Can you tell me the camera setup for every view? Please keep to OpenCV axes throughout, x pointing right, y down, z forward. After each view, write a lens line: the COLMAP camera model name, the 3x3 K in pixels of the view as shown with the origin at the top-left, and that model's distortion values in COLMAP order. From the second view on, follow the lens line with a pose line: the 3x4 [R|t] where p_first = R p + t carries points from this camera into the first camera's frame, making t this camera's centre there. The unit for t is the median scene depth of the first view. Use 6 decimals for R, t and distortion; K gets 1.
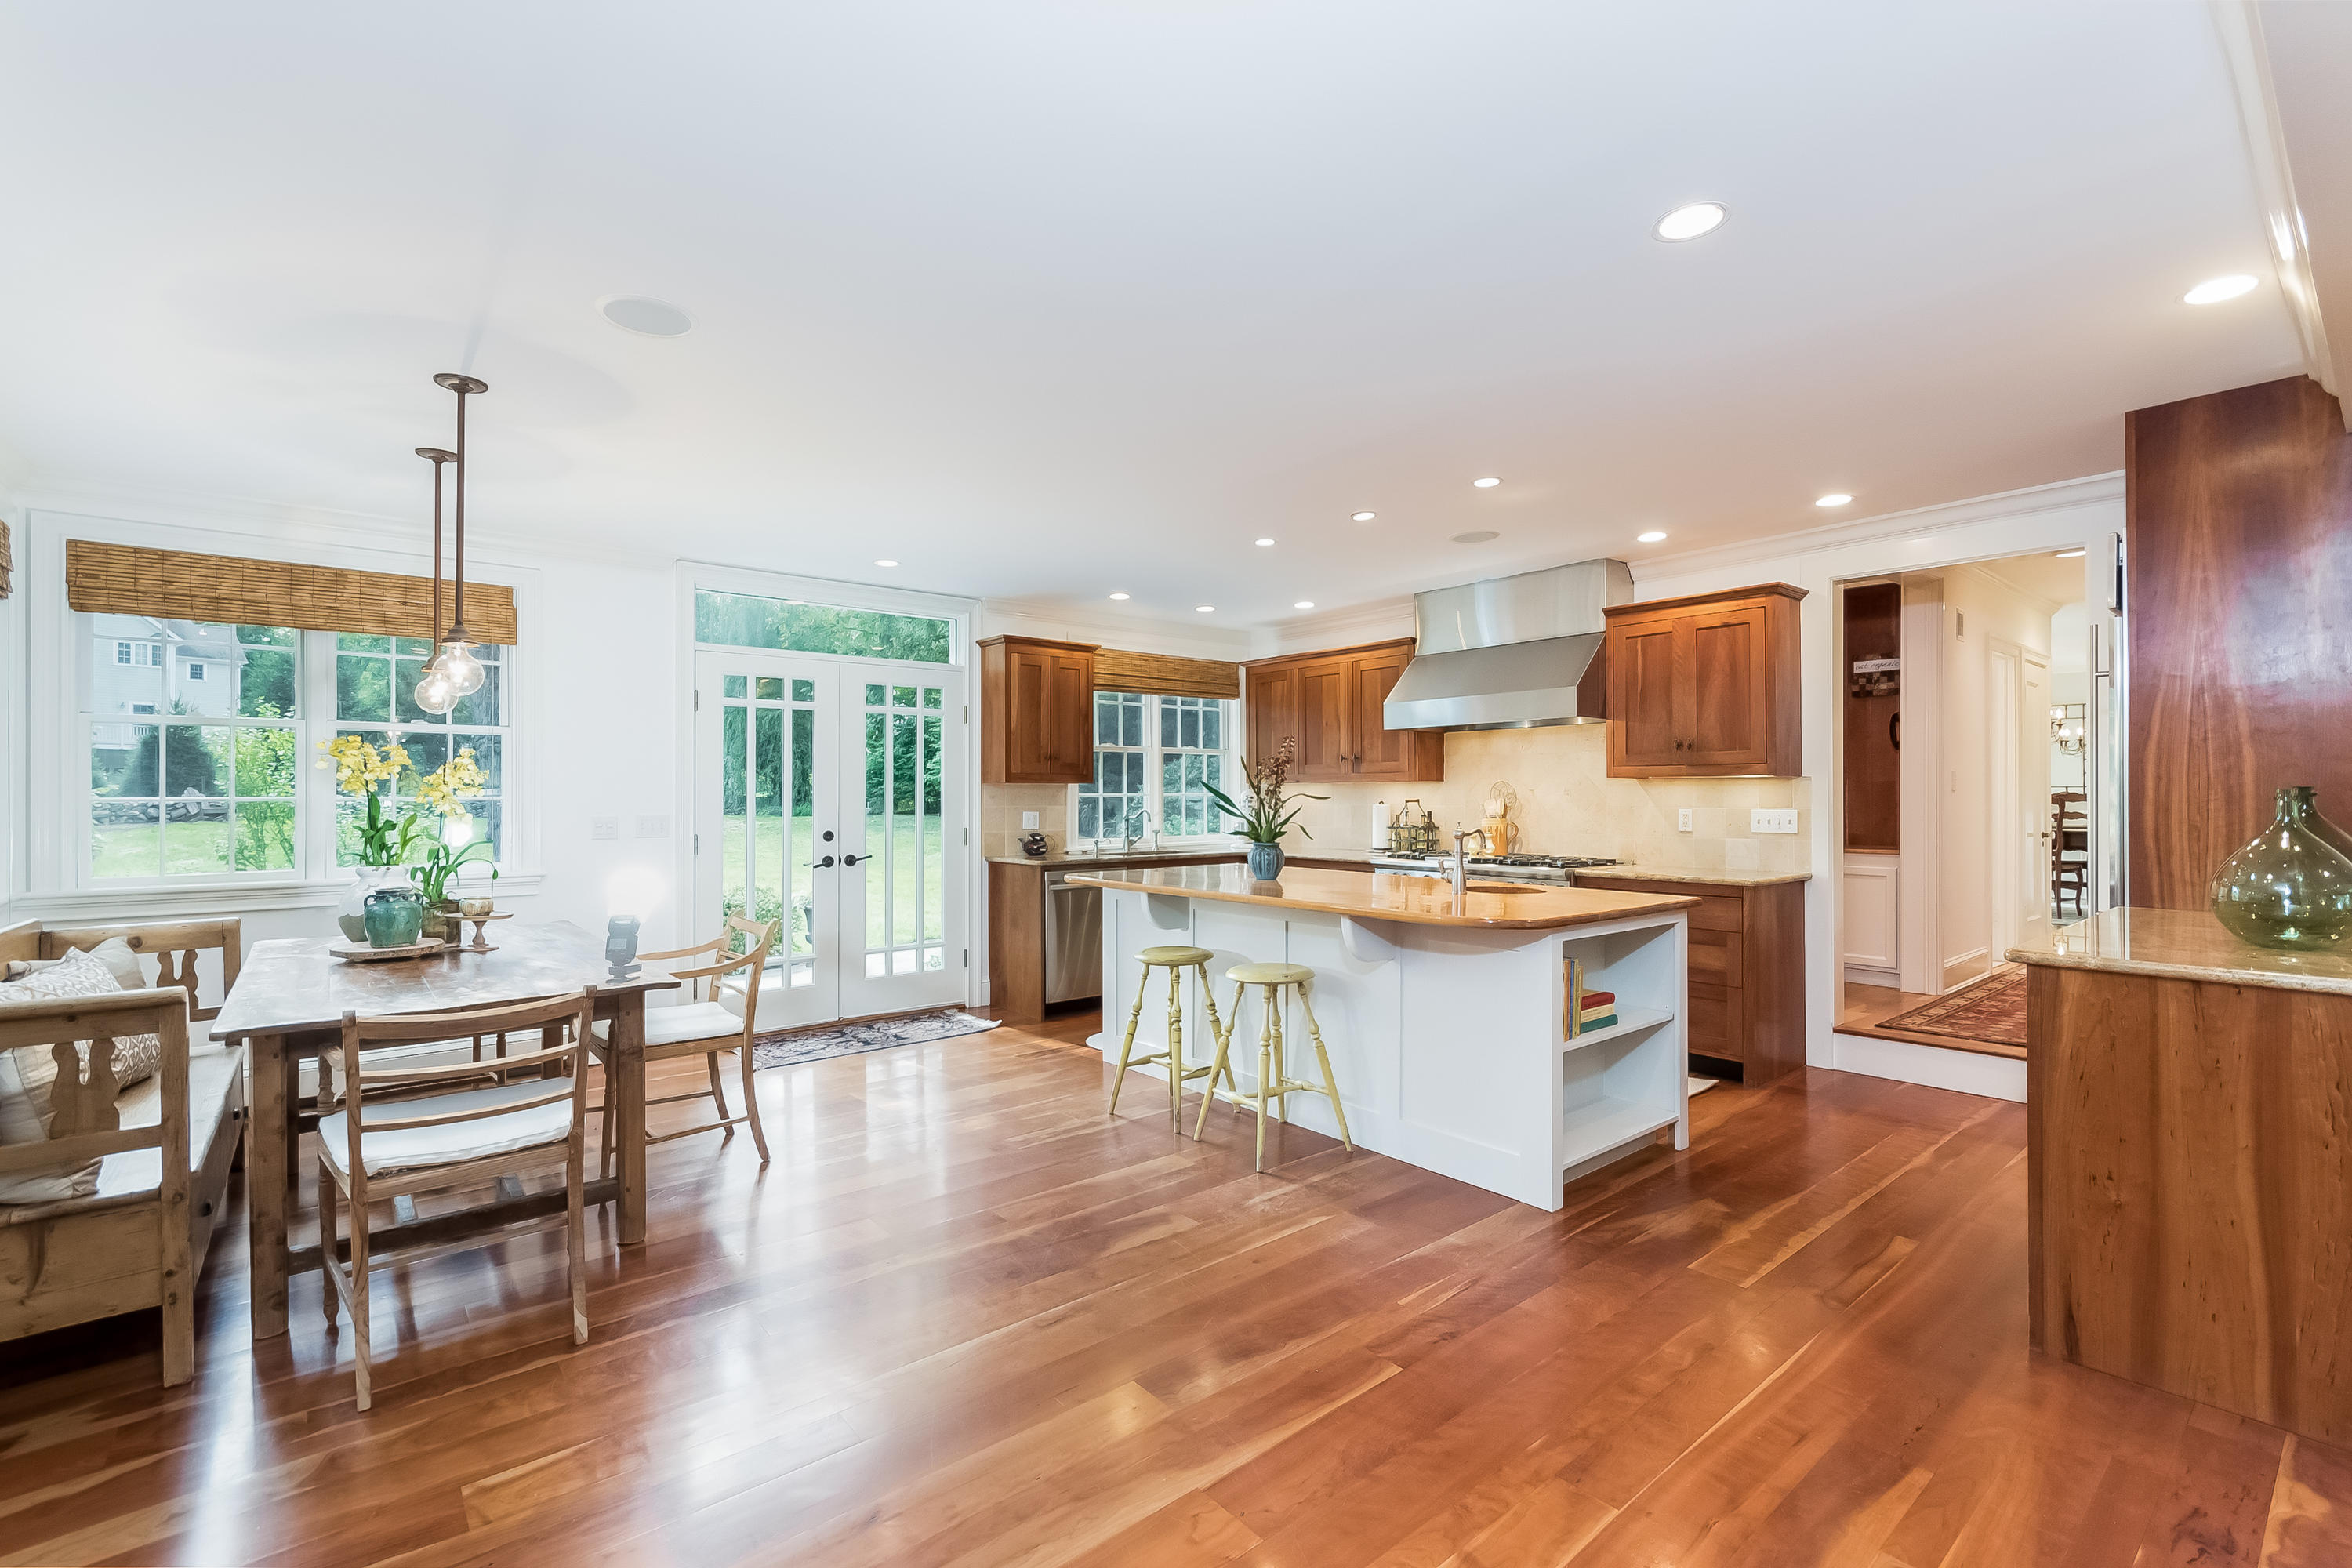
lens RADIAL K [[1037.2, 0, 1163.8], [0, 1037.2, 794.3], [0, 0, 1]] dist [0.003828, -0.000194]
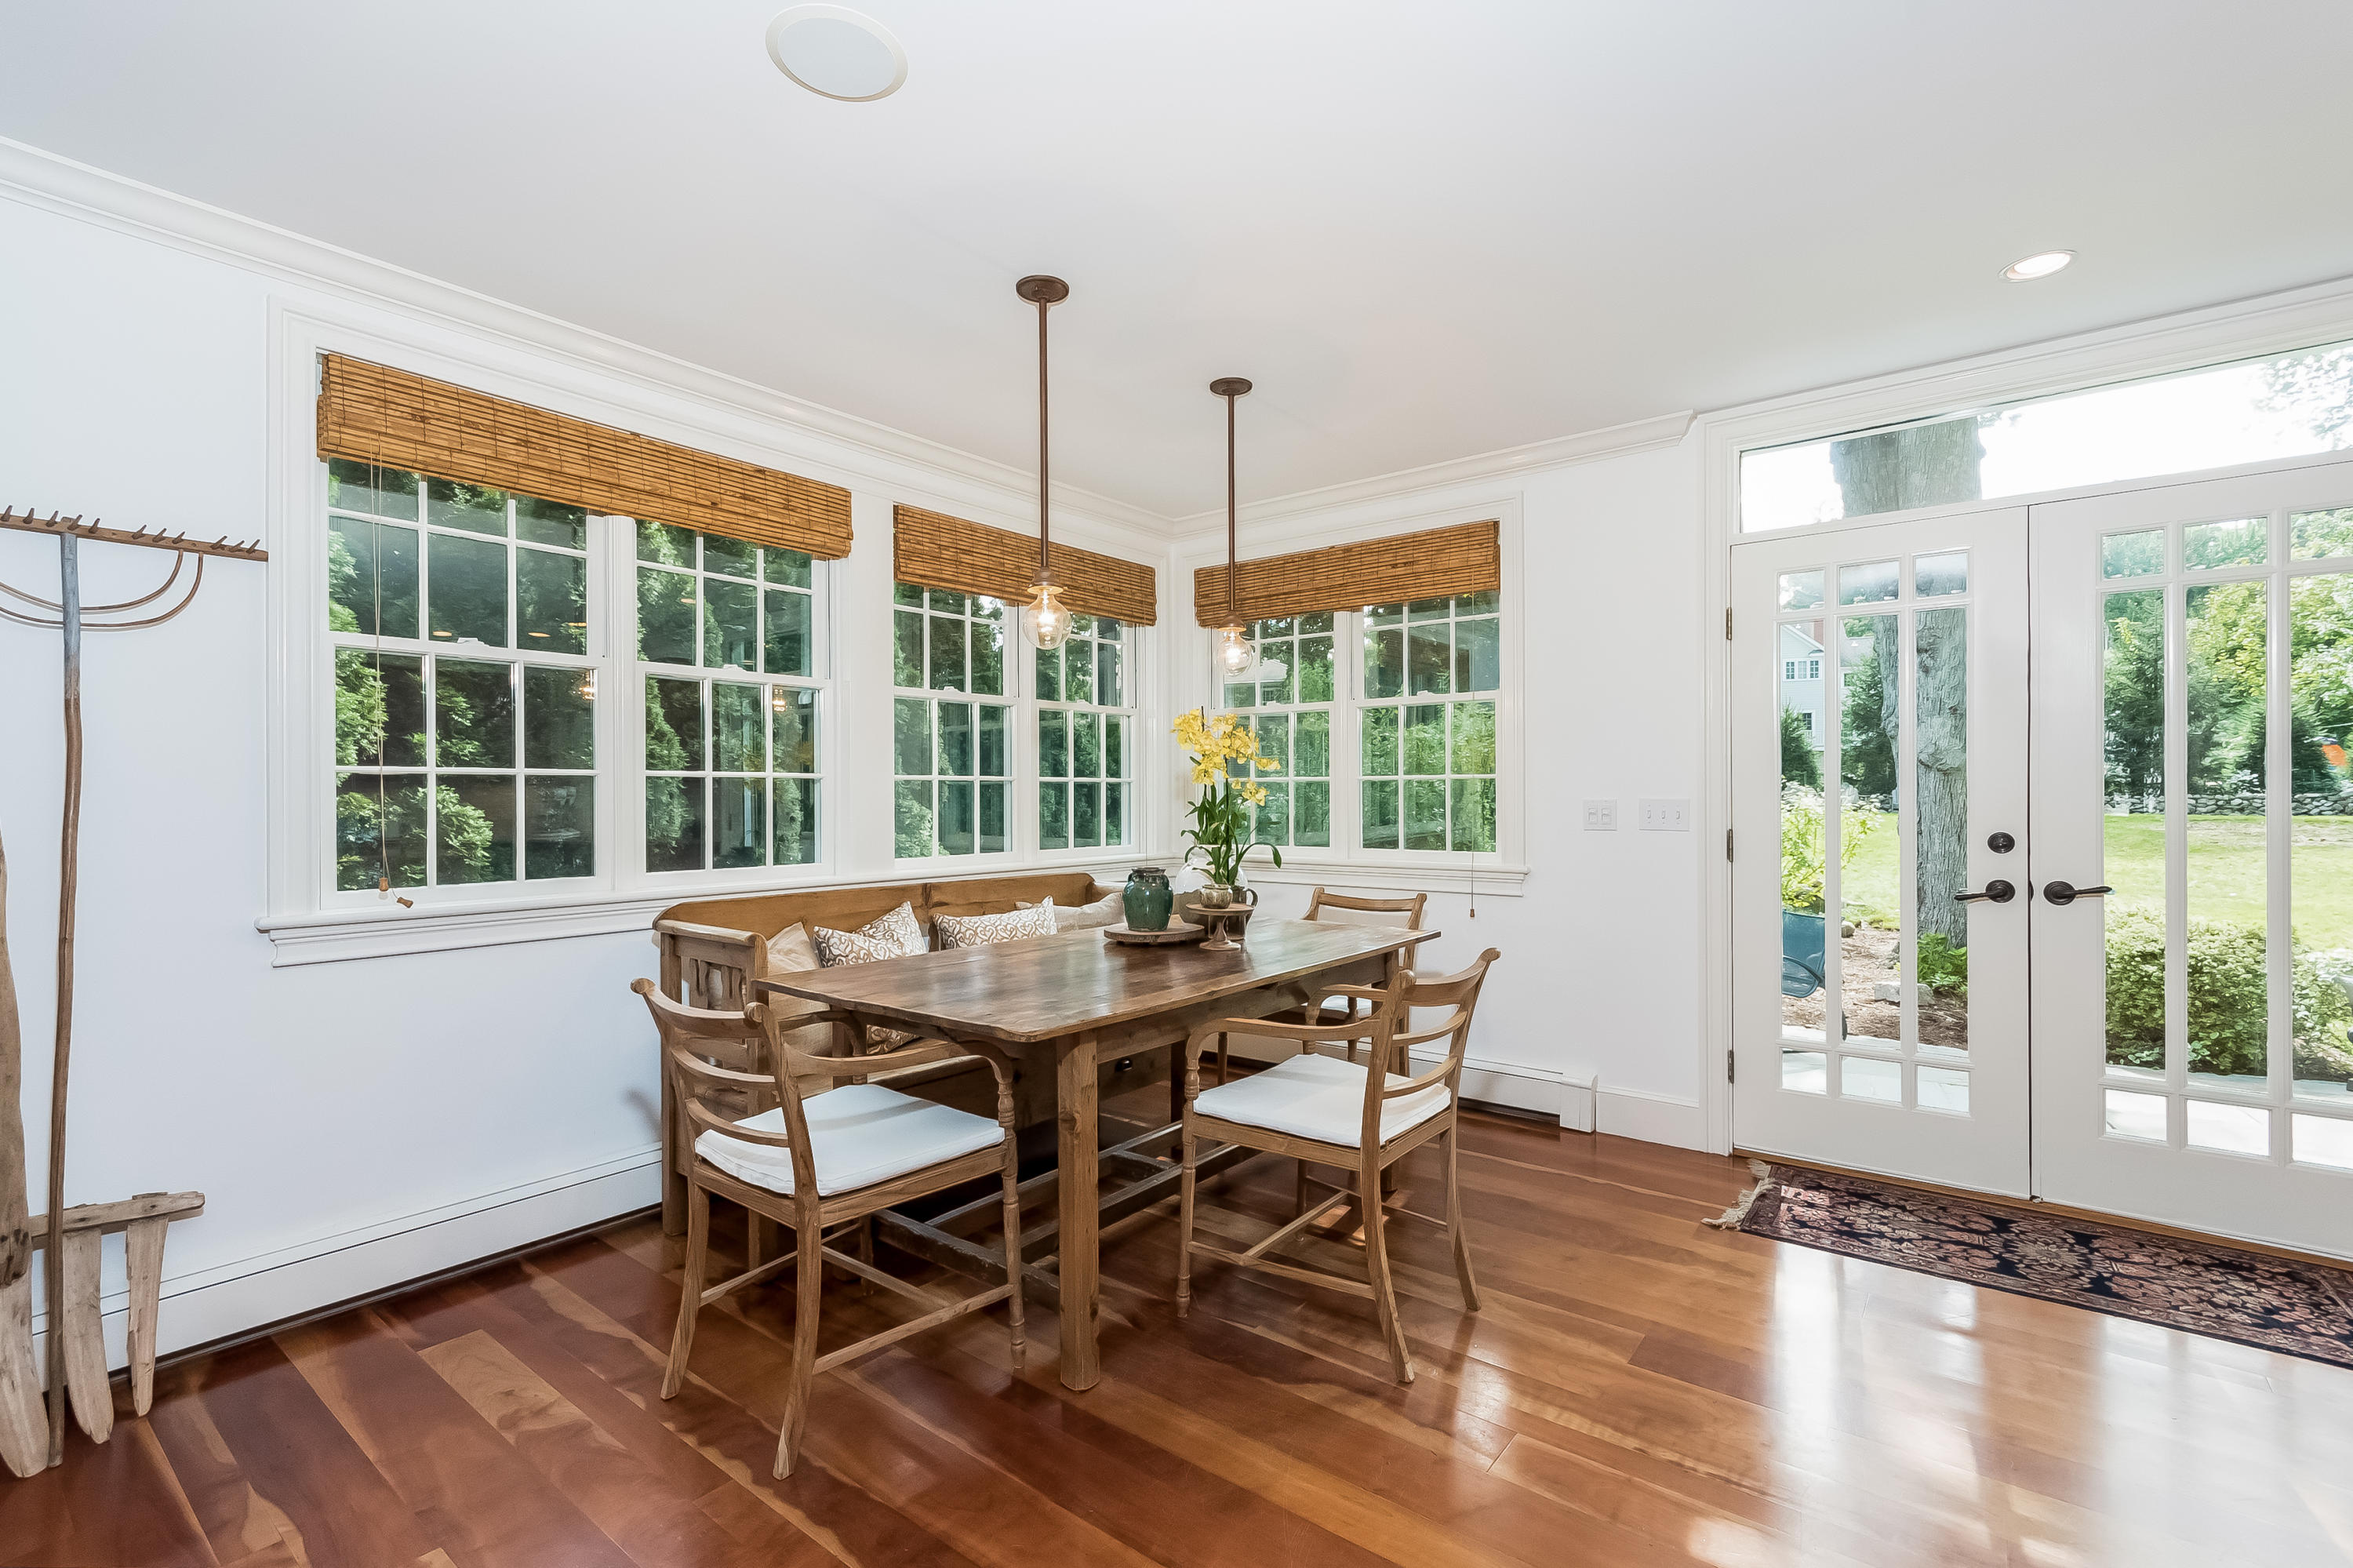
lens RADIAL K [[1037.7, 0, 1164.3], [0, 1037.7, 794.3], [0, 0, 1]] dist [0.003828, -0.000194]
pose [[0.200185, 0.004493, -0.979748, 0.139728], [0.009143, 0.999937, 0.006454, 0.011979], [0.979716, -0.010250, 0.200131, 0.648148]]
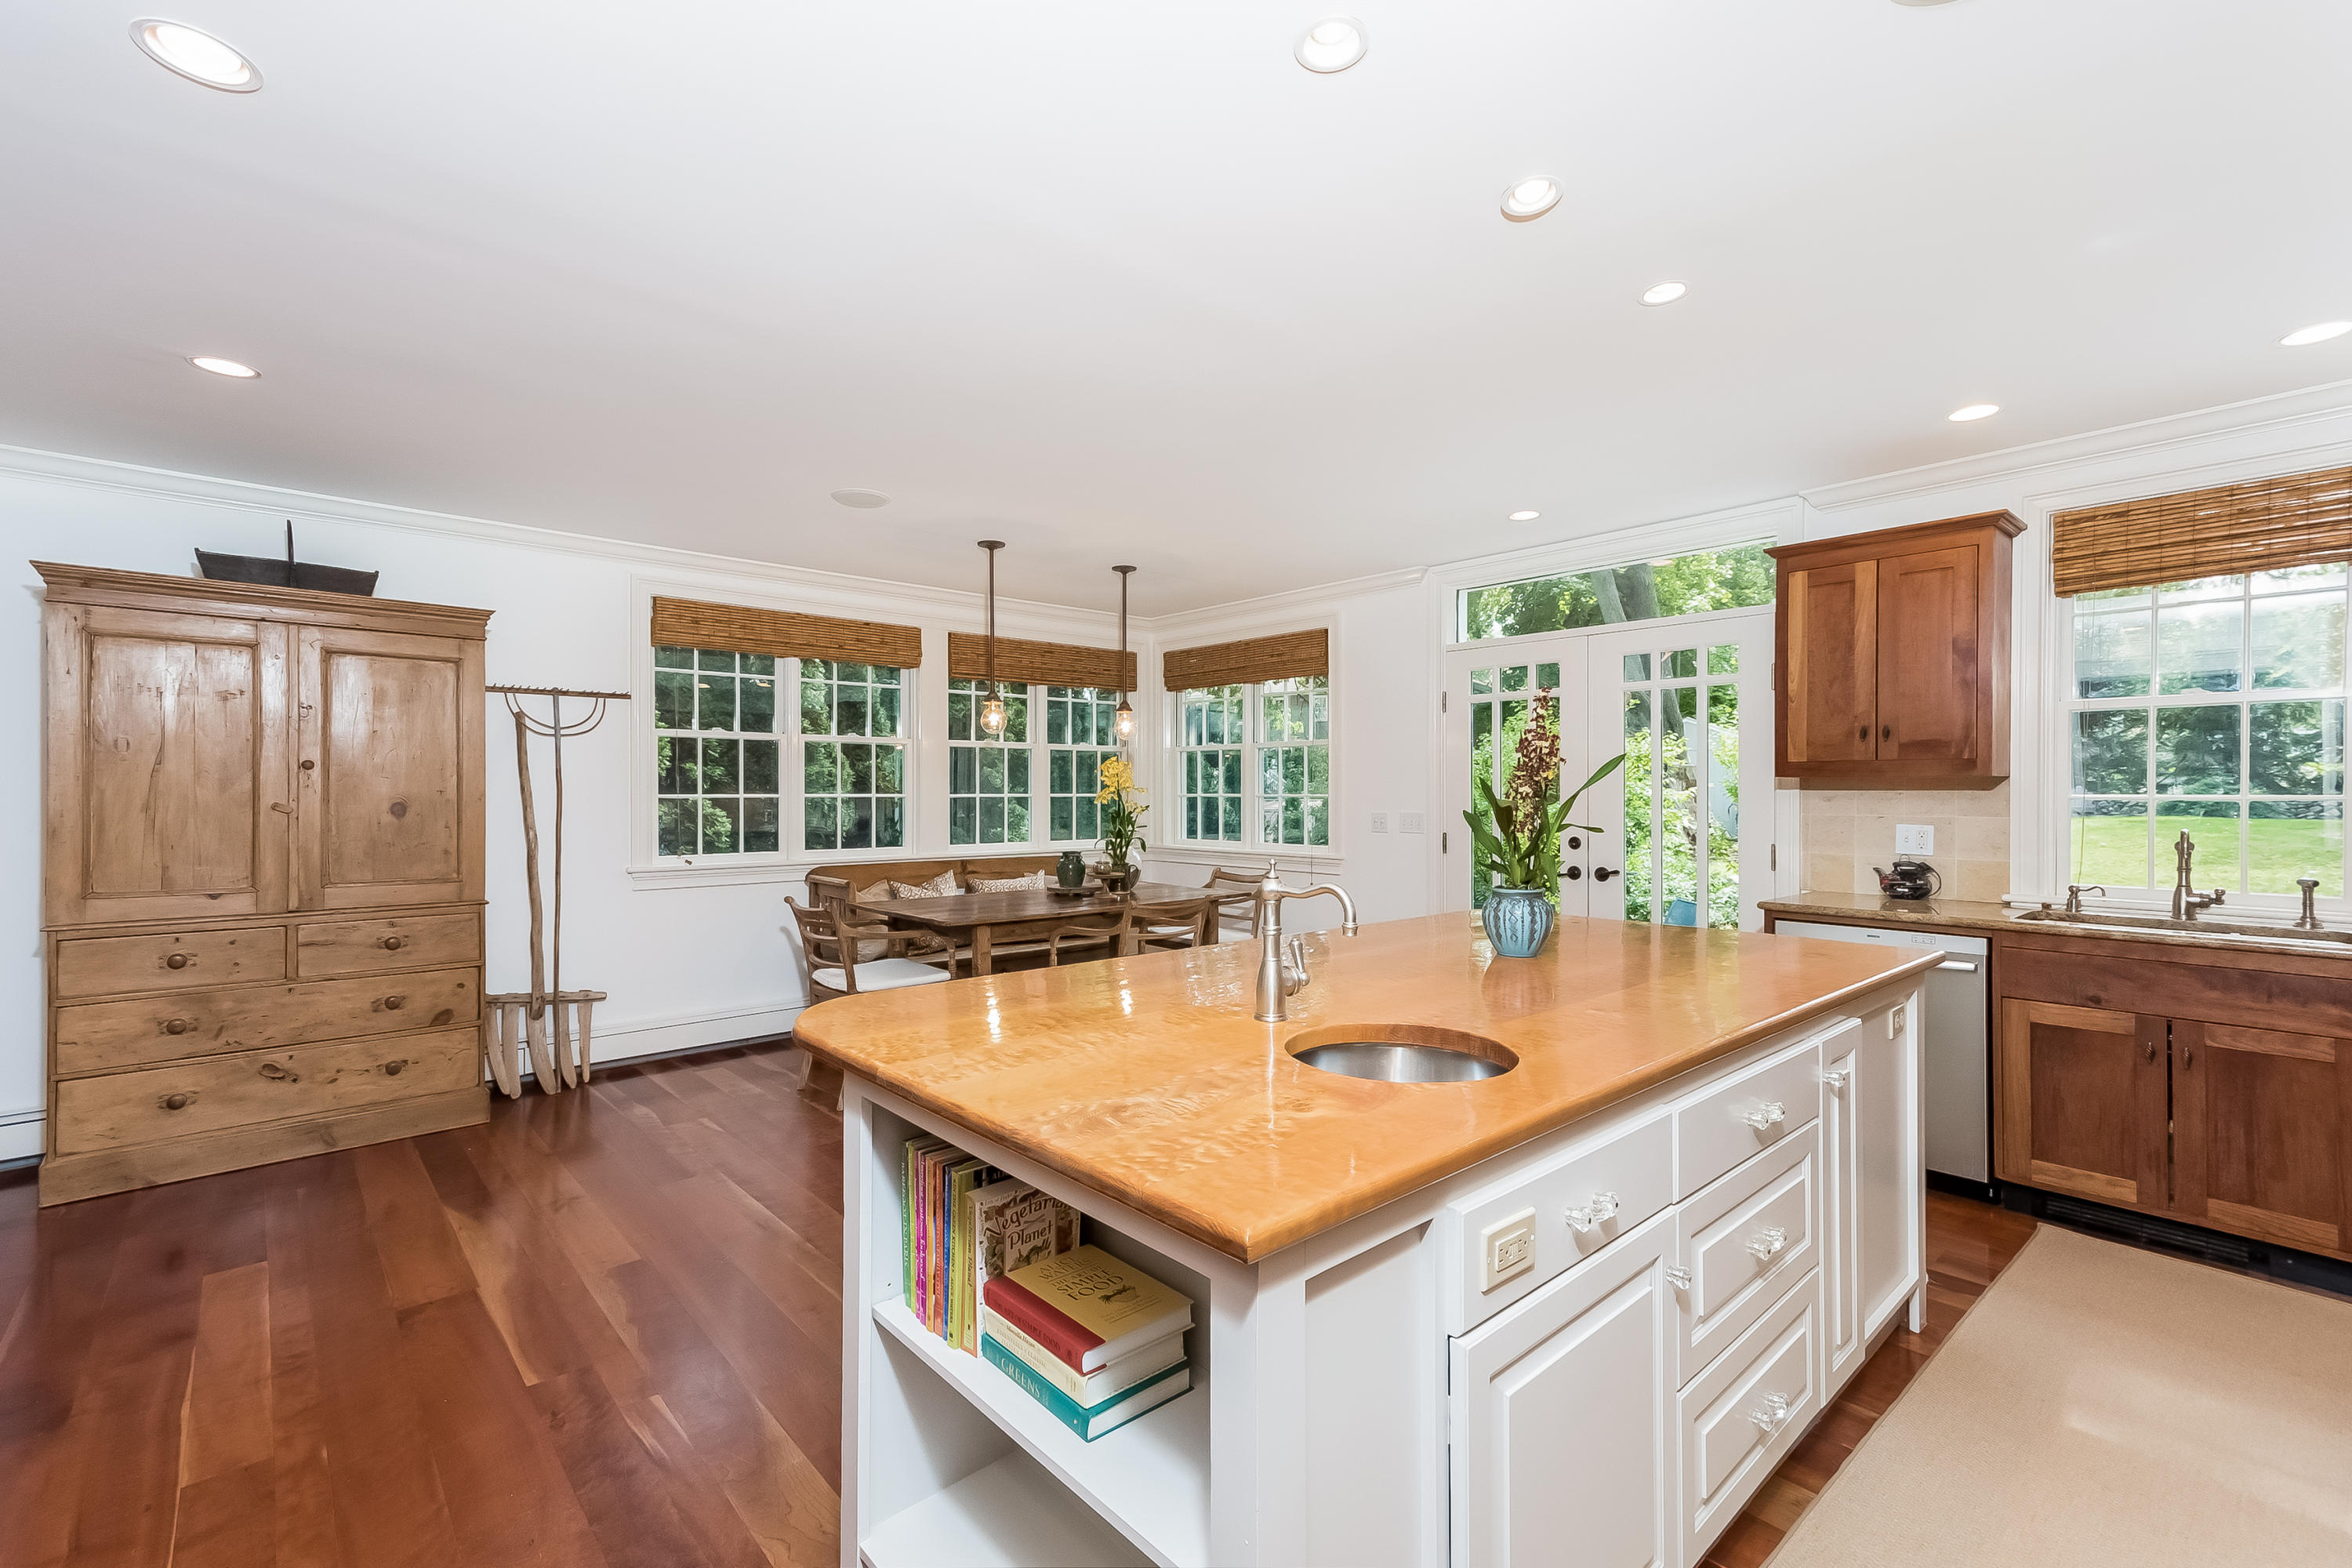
lens RADIAL K [[1009.1, 0, 1153.4], [0, 1009.1, 796.3], [0, 0, 1]] dist [0.017046, 0.000214]
pose [[0.017786, 0.010179, -0.999790, 0.659486], [0.006575, 0.999925, 0.010297, -0.010903], [0.999820, -0.006756, 0.017717, 0.861904]]
